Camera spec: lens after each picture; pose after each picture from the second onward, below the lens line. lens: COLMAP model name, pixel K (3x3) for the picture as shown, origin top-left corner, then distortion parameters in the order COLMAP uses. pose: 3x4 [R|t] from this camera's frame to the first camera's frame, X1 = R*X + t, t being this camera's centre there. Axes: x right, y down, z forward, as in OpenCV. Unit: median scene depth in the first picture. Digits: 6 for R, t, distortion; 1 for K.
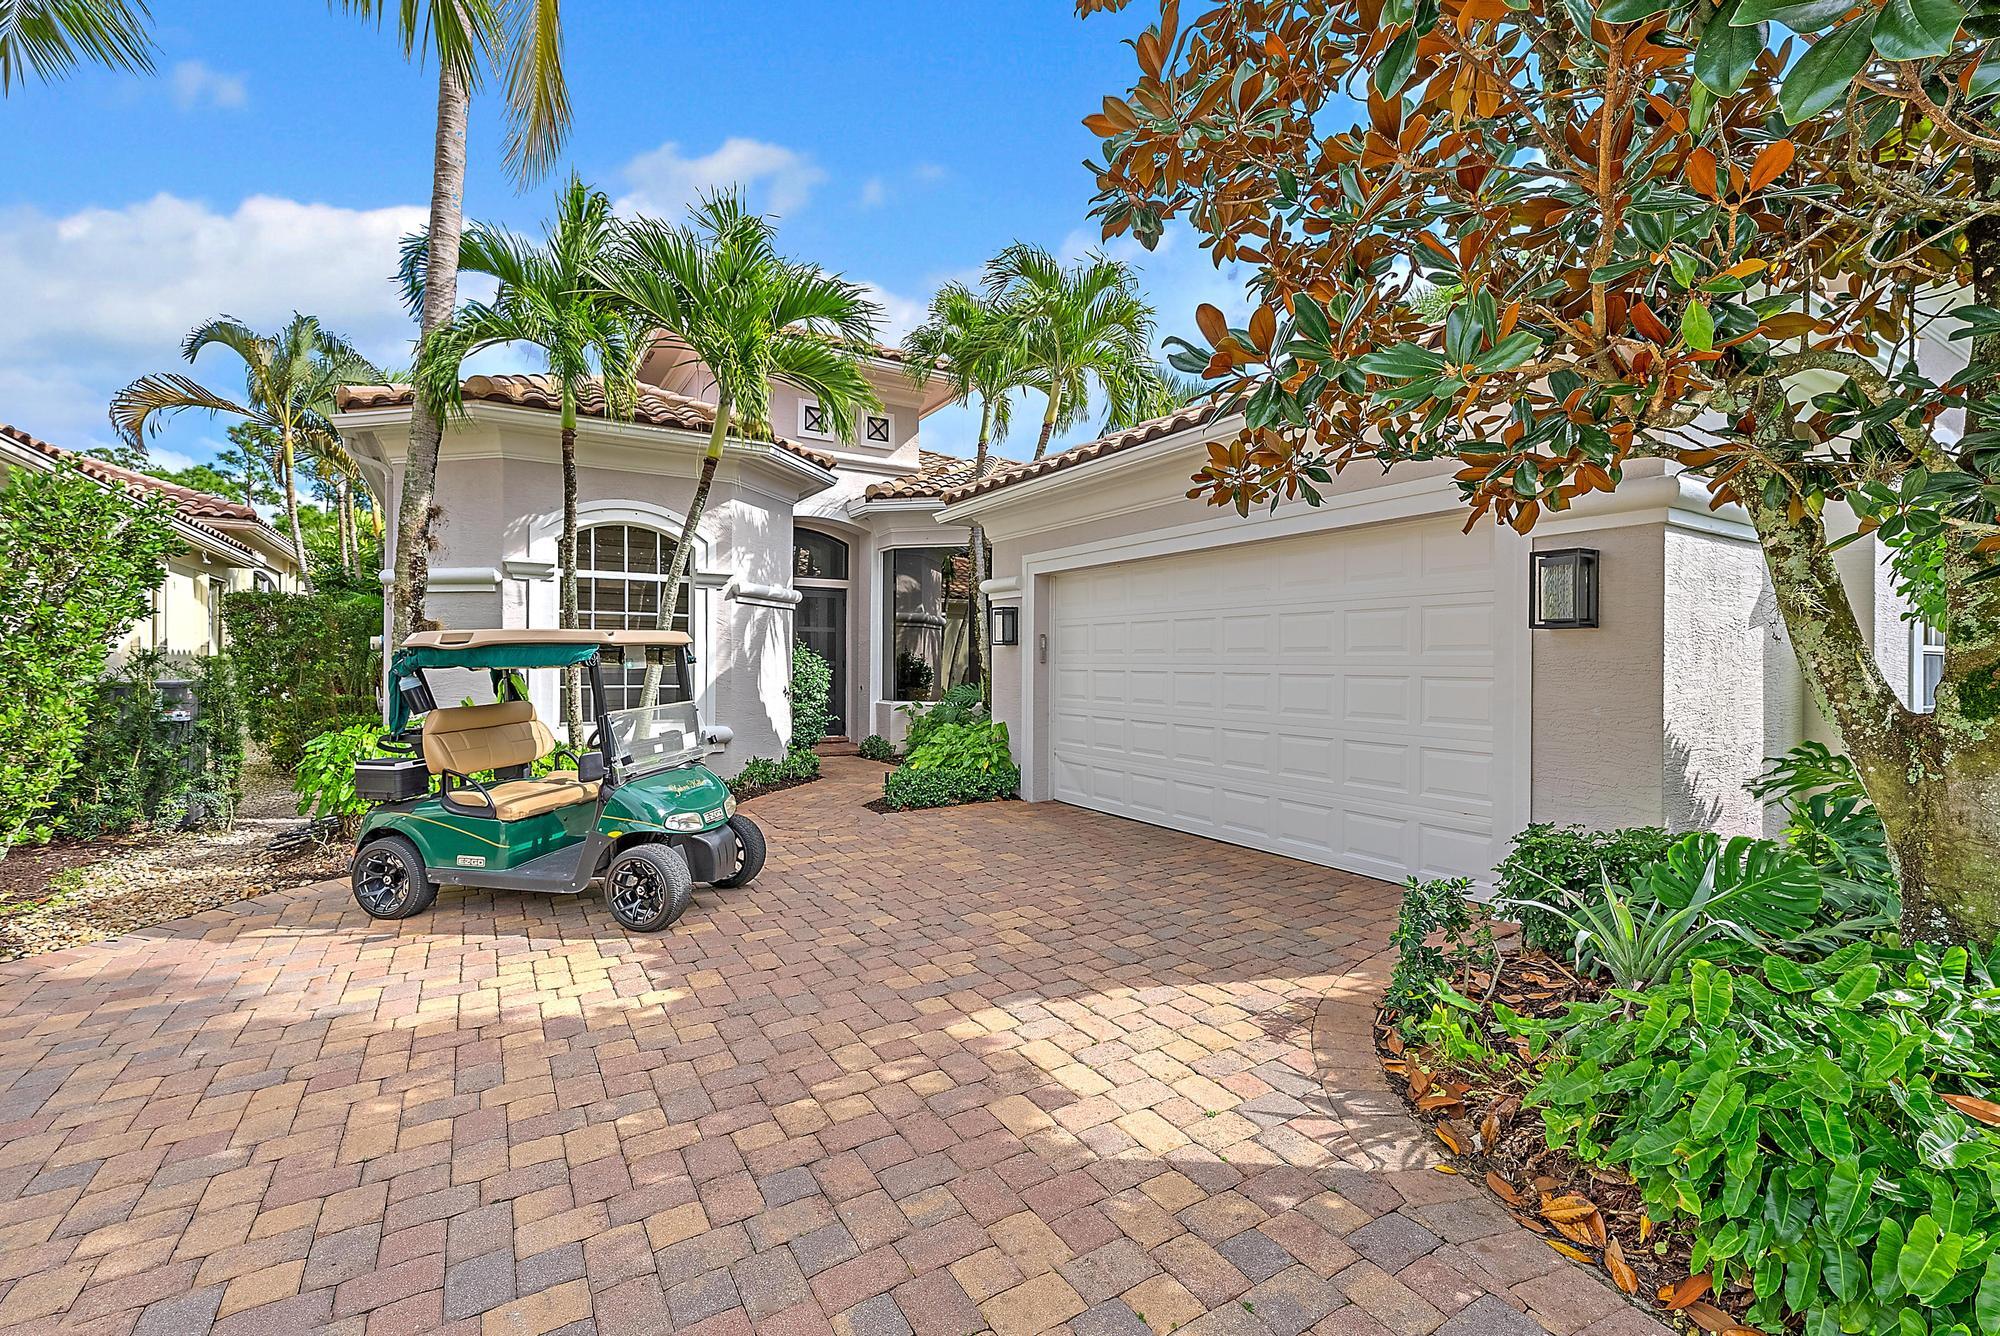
lens RADIAL K [[843.7, 0, 983.2], [0, 843.7, 671.3], [0, 0, 1]] dist [-0.003501, 0.000730]
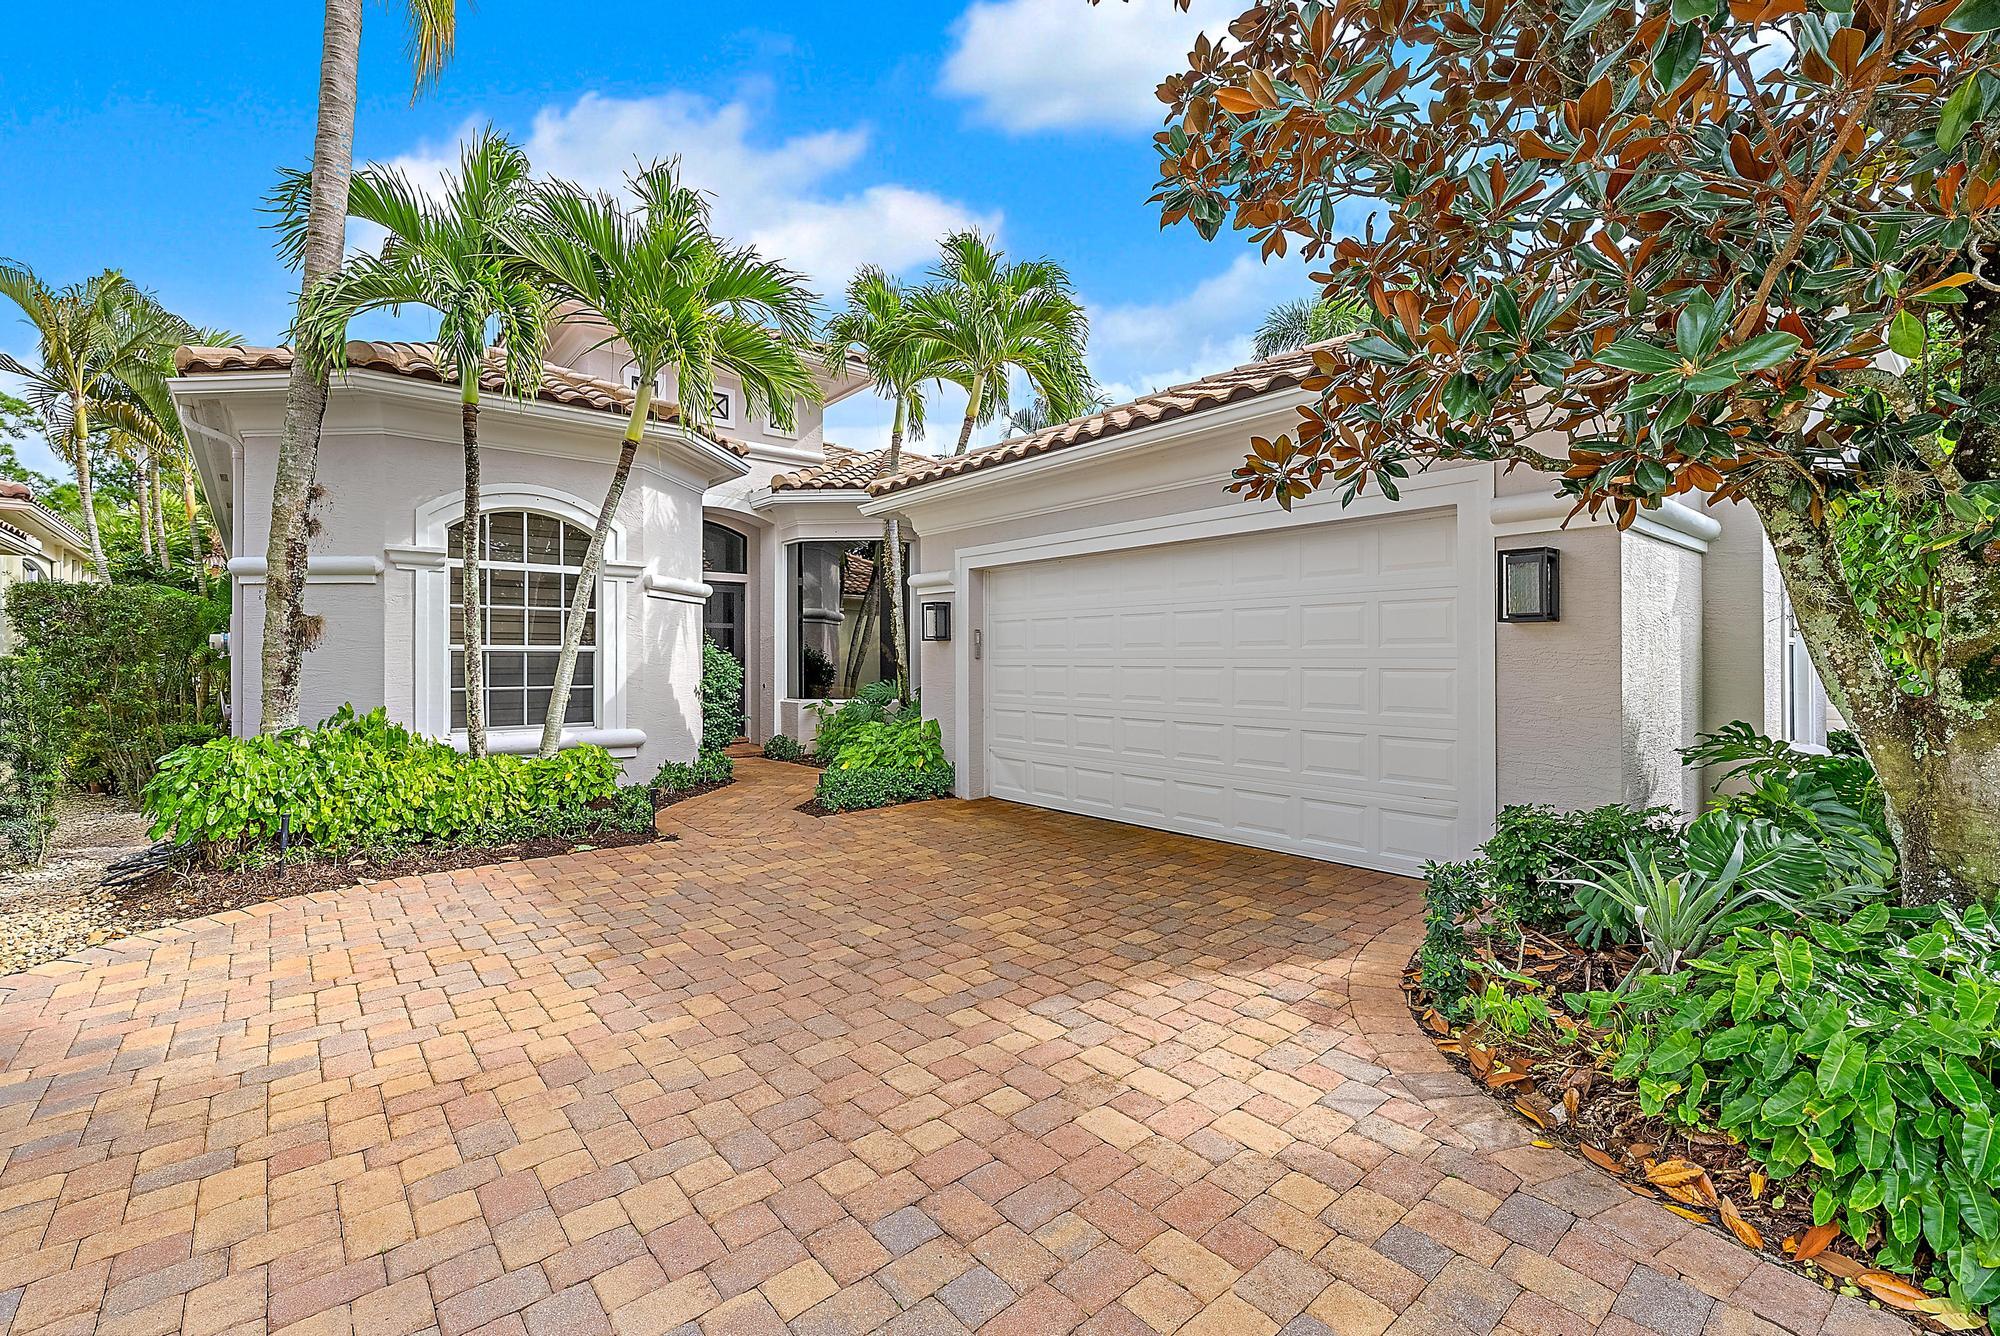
lens RADIAL K [[843.7, 0, 970.3], [0, 843.7, 662.7], [0, 0, 1]] dist [-0.003501, 0.000730]
pose [[0.988929, -0.008425, 0.148147, -0.169008], [0.009263, 0.999945, -0.004971, -0.000405], [-0.148097, 0.006289, 0.988953, 0.045787]]
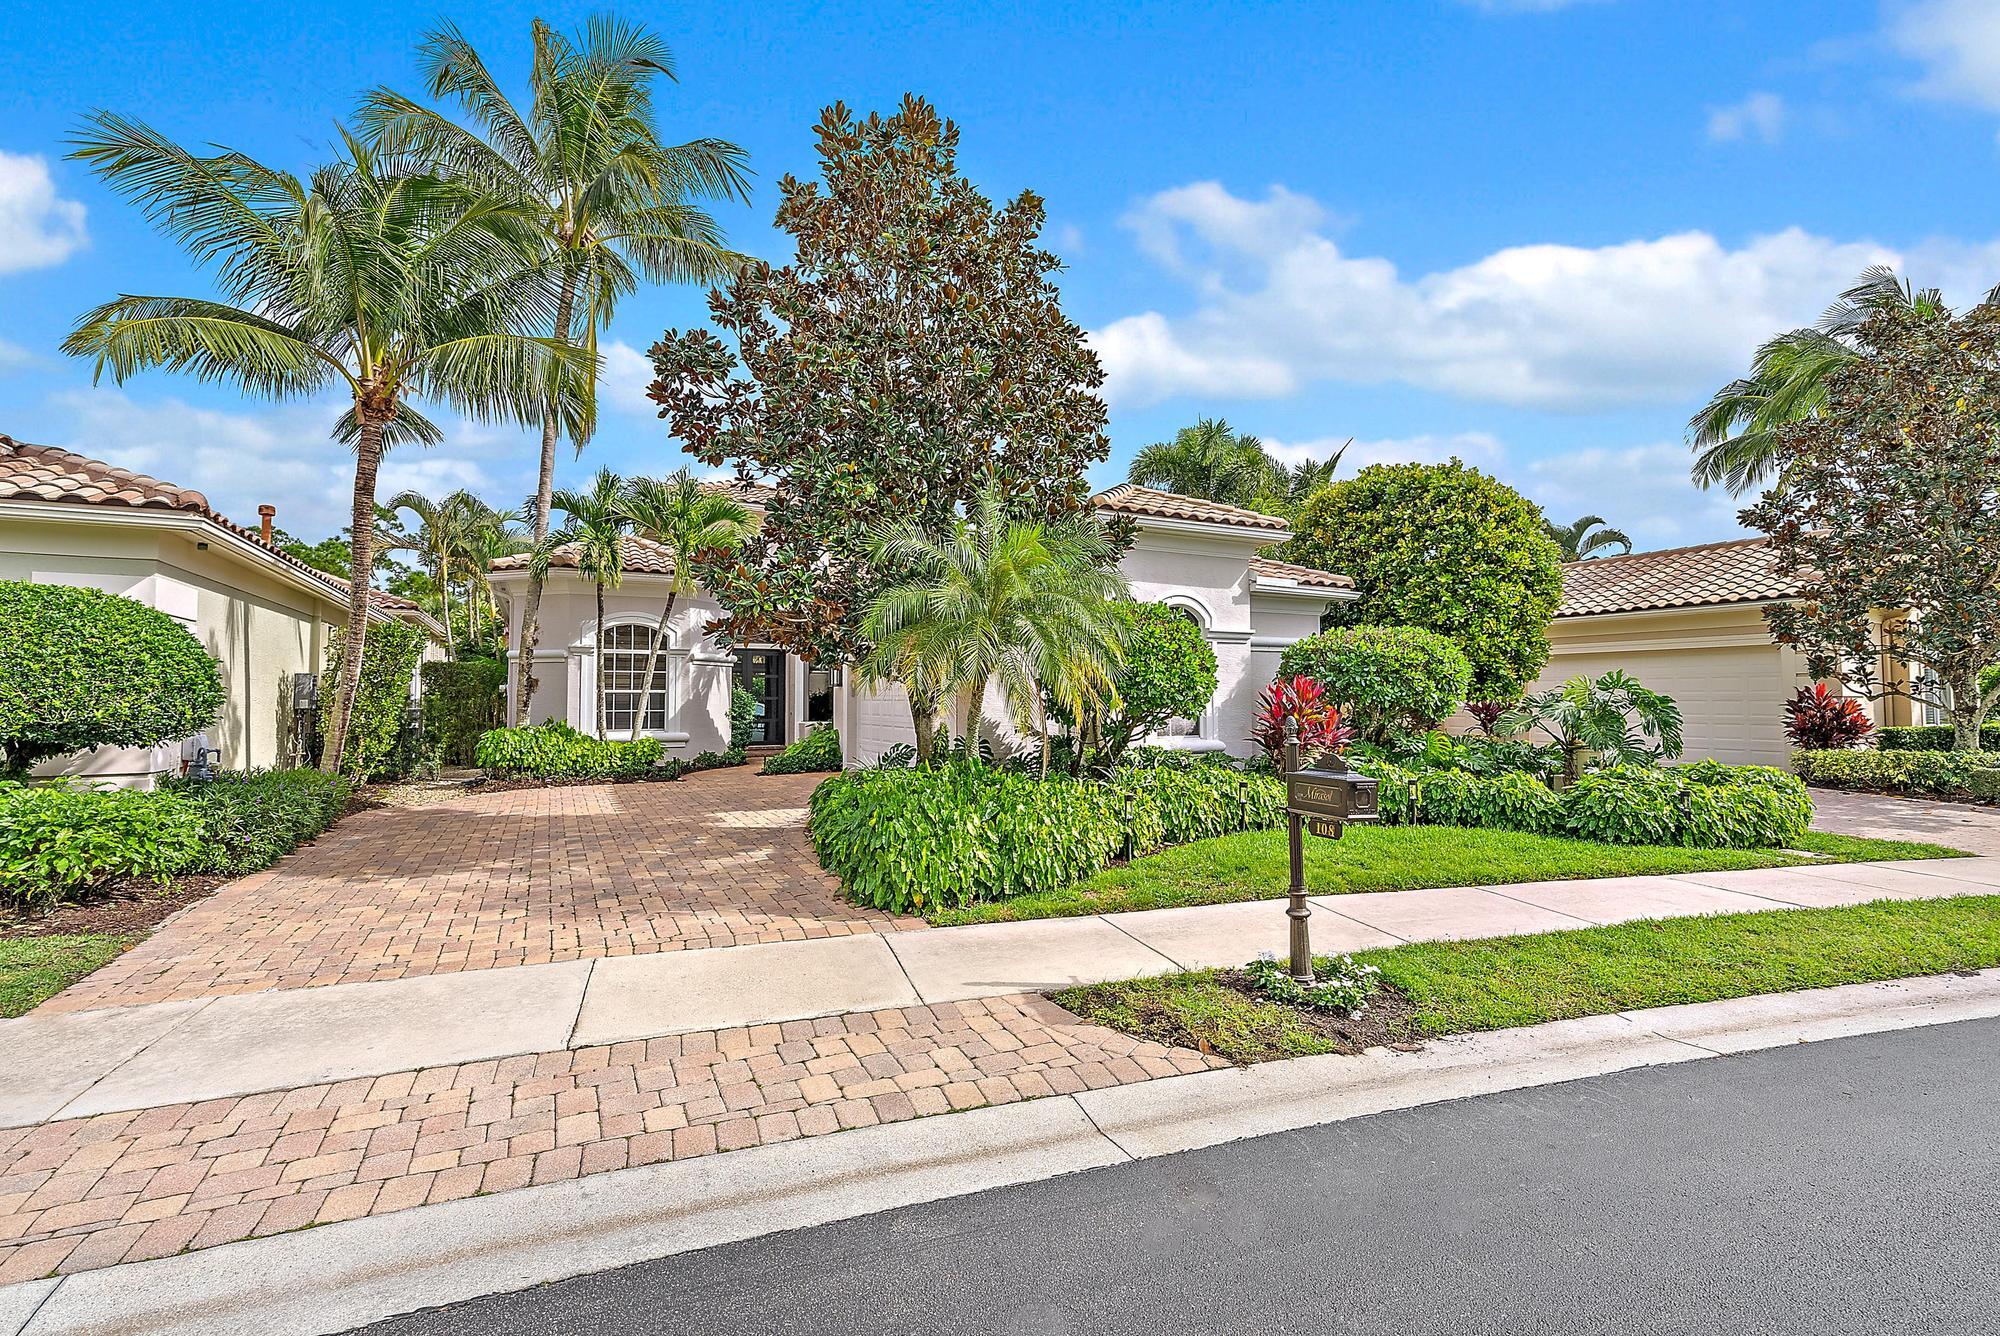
lens RADIAL K [[843.7, 0, 967.7], [0, 843.7, 668.4], [0, 0, 1]] dist [-0.003501, 0.000730]
pose [[0.996486, -0.013868, -0.082609, 0.955989], [0.009899, 0.998785, -0.048265, 0.044474], [0.083178, 0.047278, 0.995413, -1.616803]]
